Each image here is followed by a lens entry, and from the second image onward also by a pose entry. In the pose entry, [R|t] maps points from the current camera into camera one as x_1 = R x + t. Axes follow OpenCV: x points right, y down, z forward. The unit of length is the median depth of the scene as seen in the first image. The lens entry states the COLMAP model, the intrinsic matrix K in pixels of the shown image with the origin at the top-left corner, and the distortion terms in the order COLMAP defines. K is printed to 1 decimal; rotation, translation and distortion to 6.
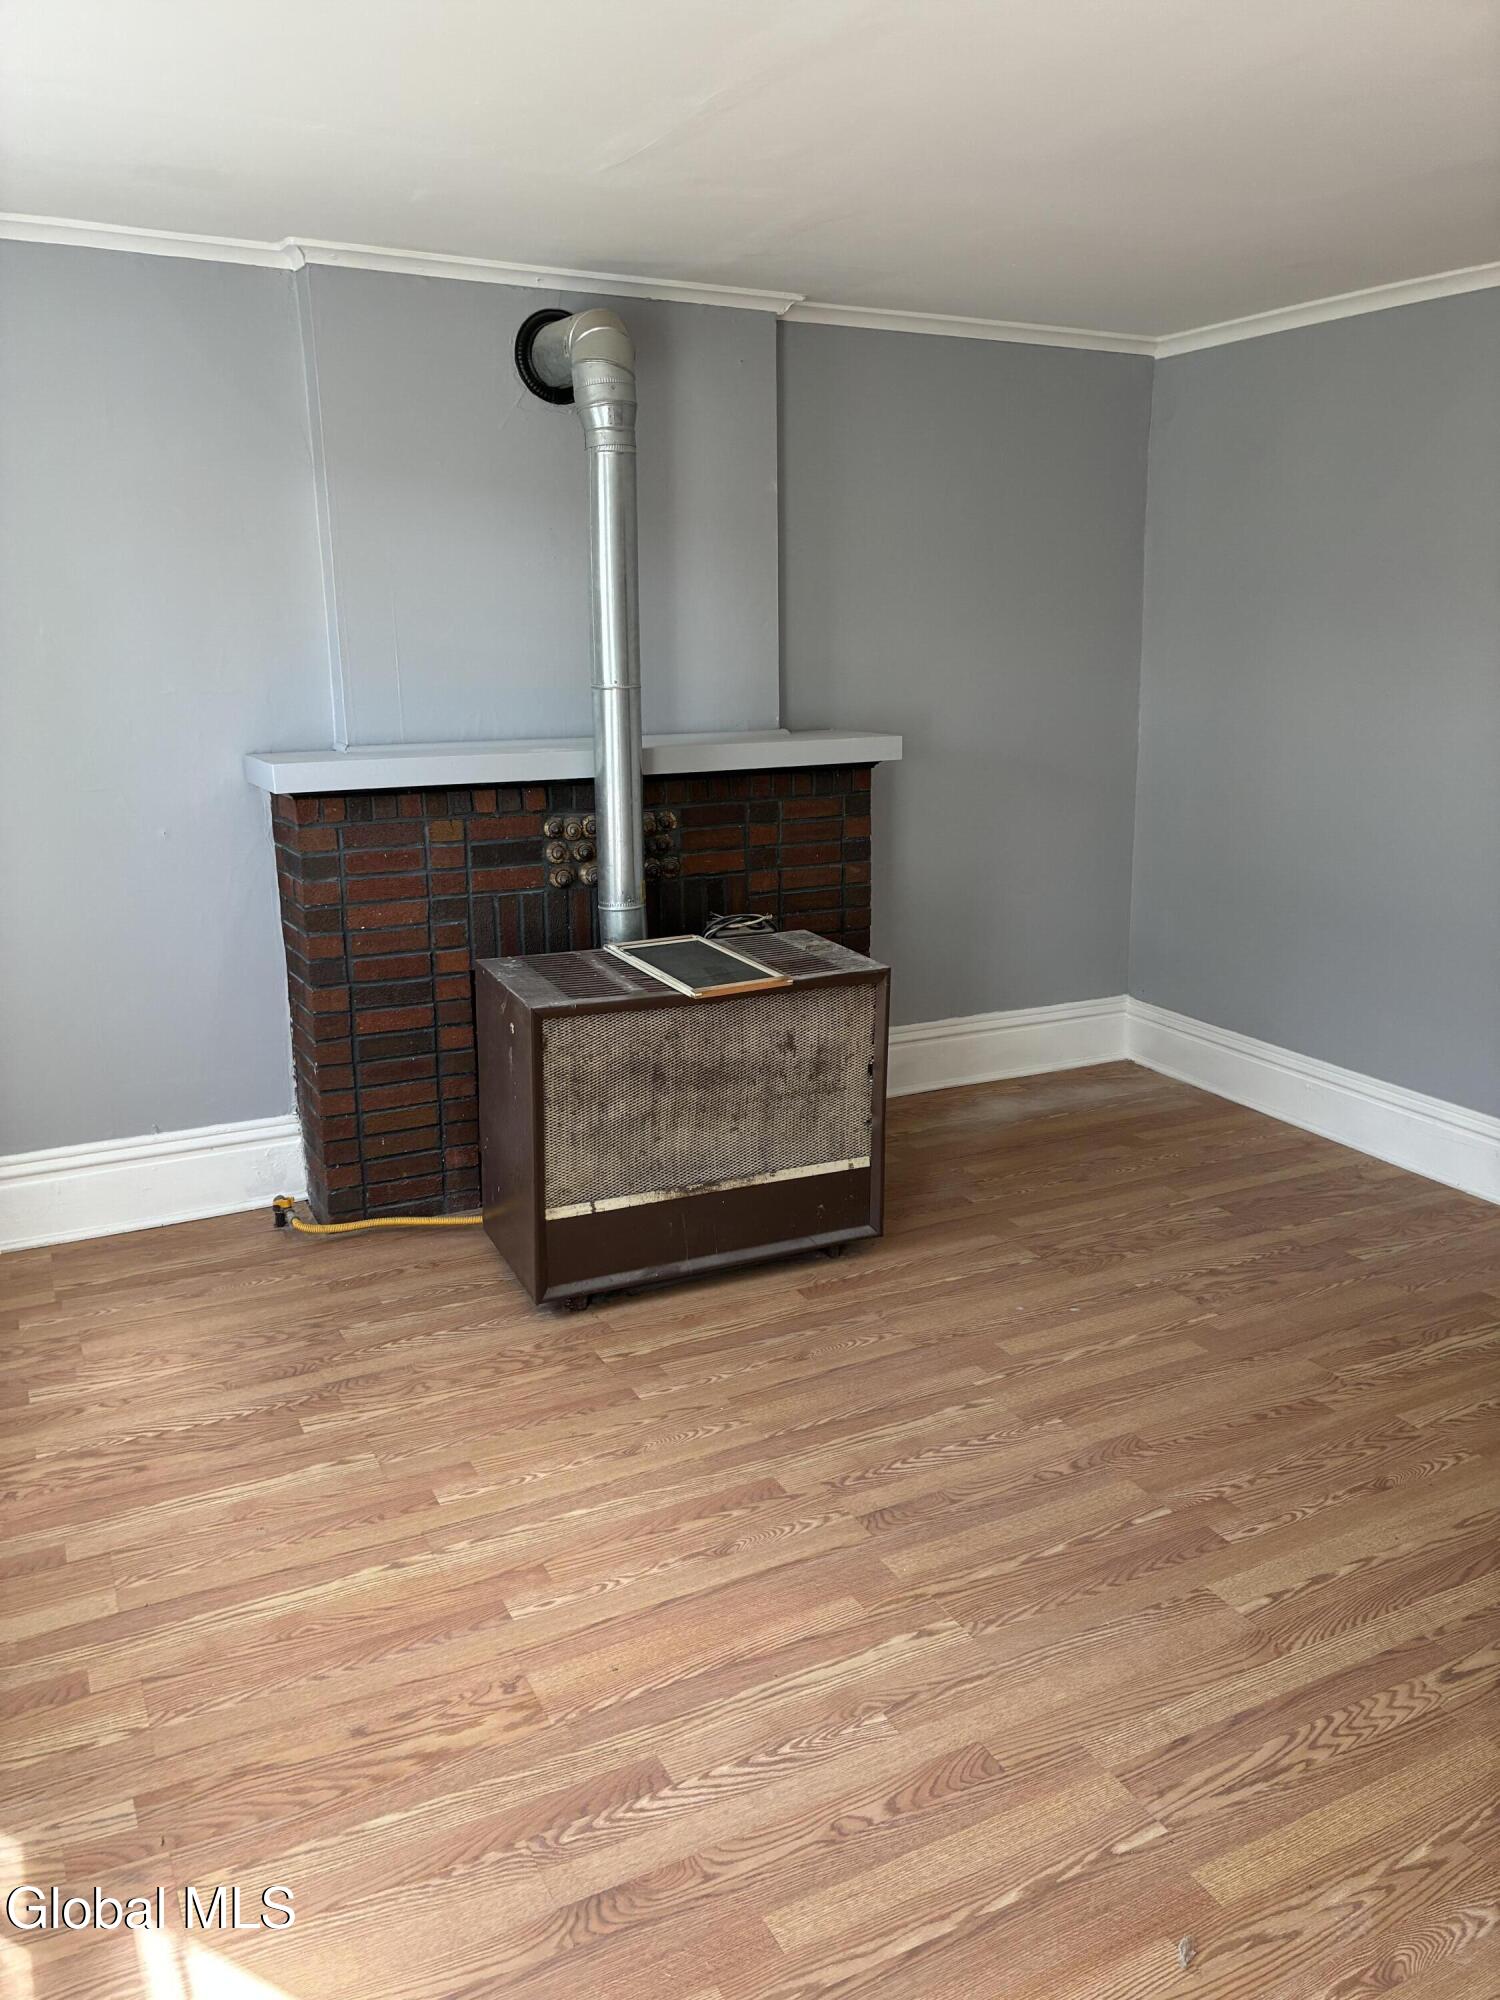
lens RADIAL K [[1526.3, 0, 765.8], [0, 1526.3, 966.3], [0, 0, 1]] dist [0.045895, -0.047140]
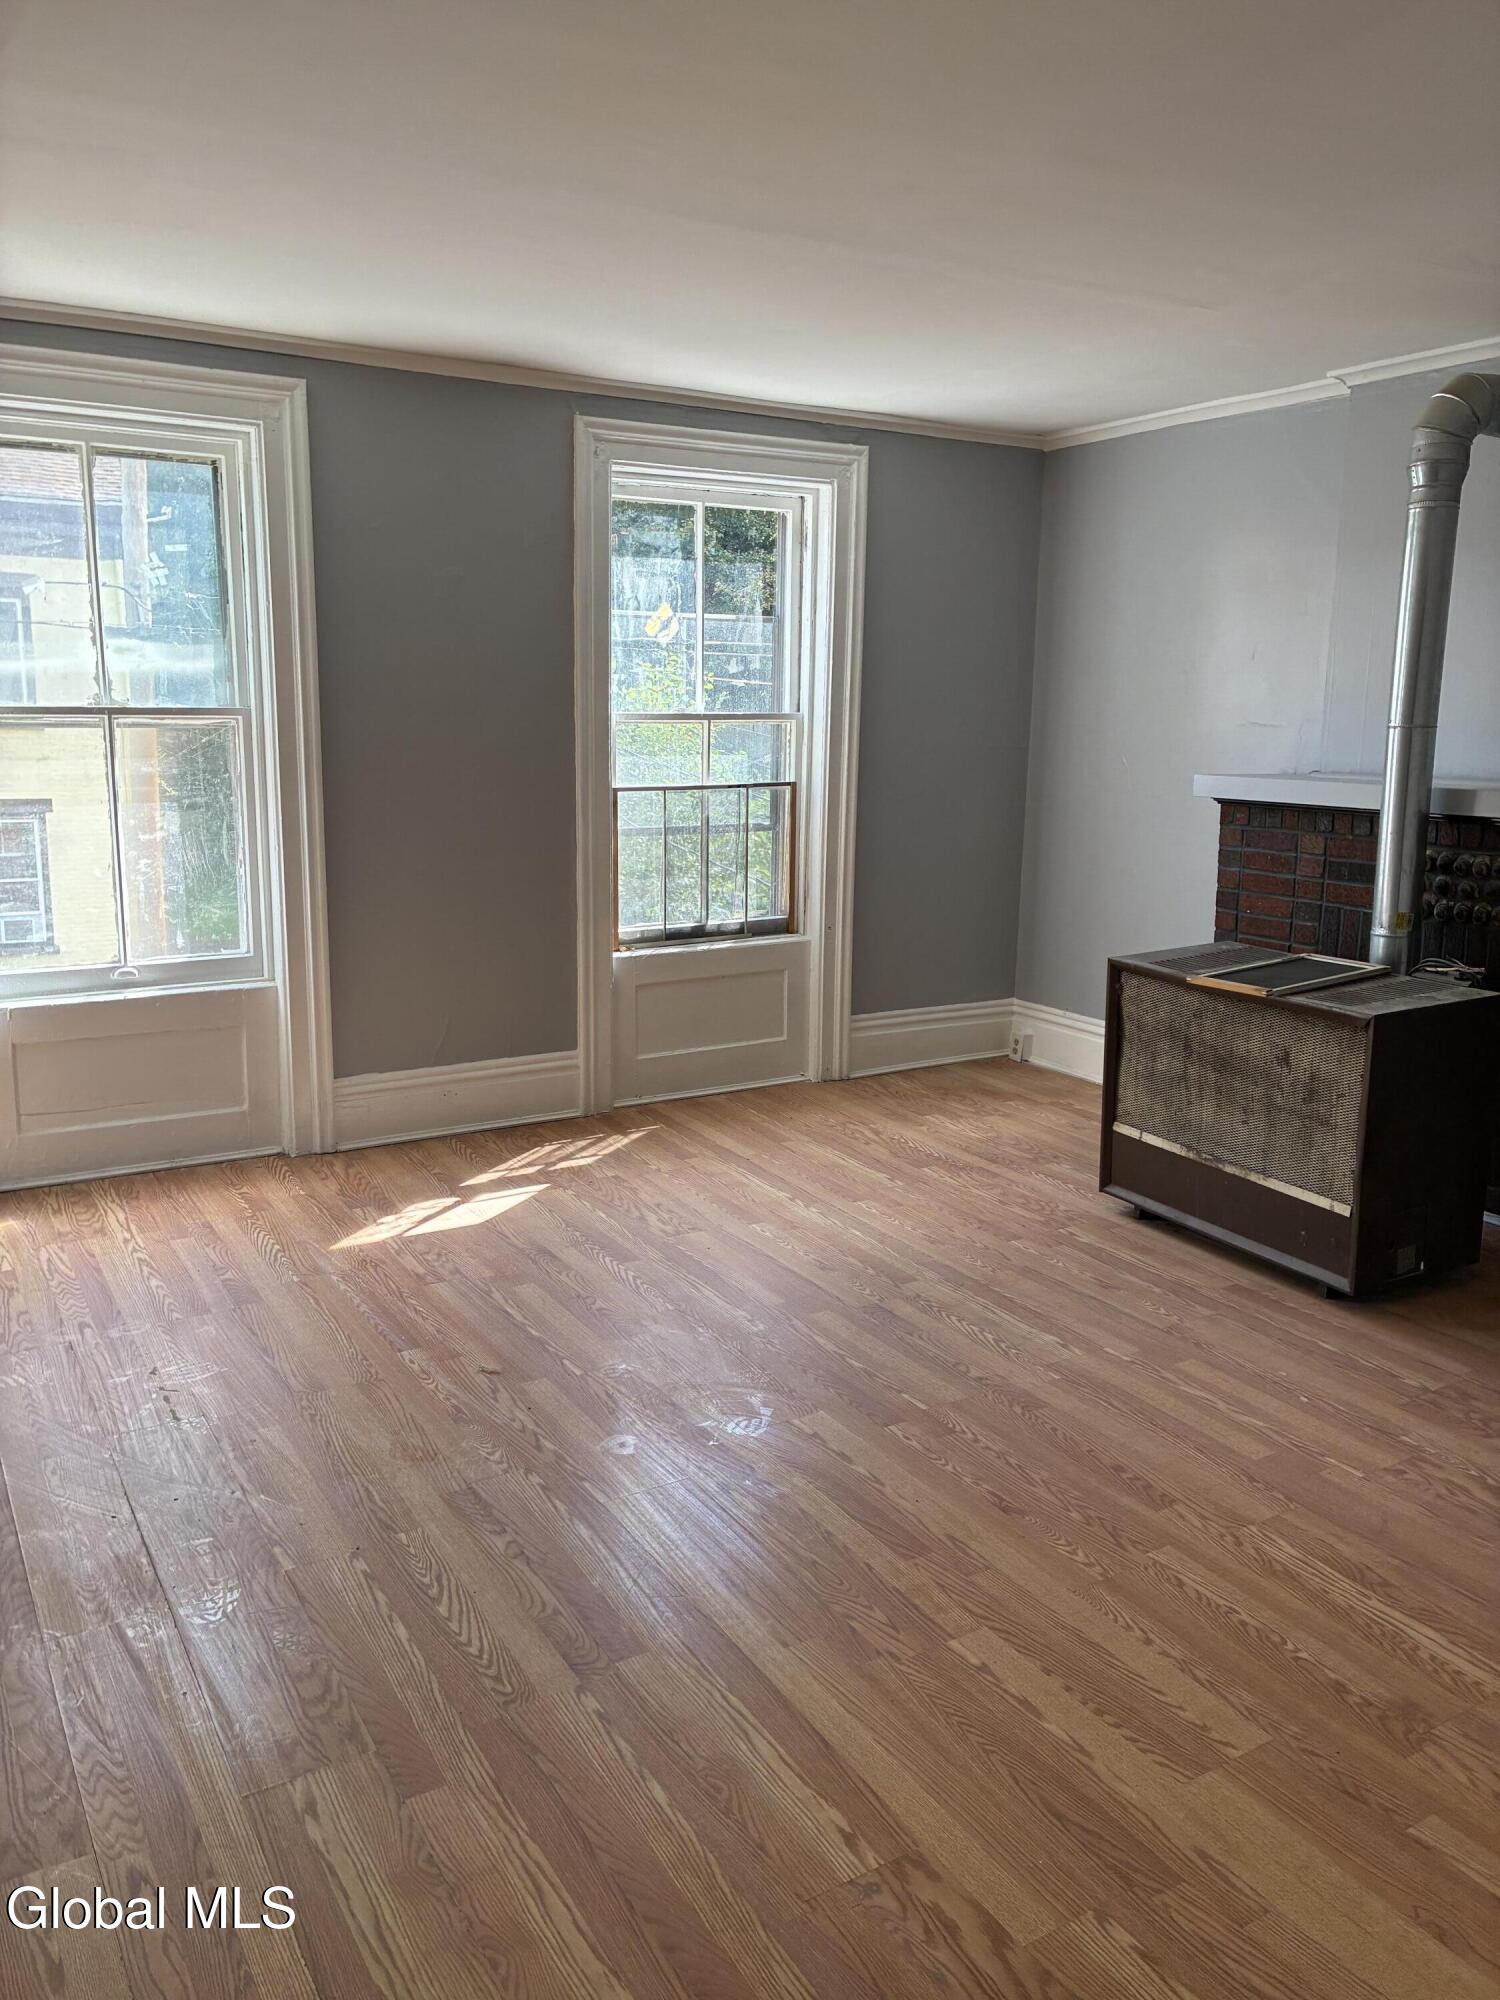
lens RADIAL K [[1526.3, 0, 746.5], [0, 1526.3, 997.1], [0, 0, 1]] dist [0.045895, -0.047140]
pose [[0.056928, 0.195760, -0.978998, 1.129408], [-0.228068, 0.957210, 0.178142, -0.104275], [0.971979, 0.213137, 0.099138, 0.577009]]
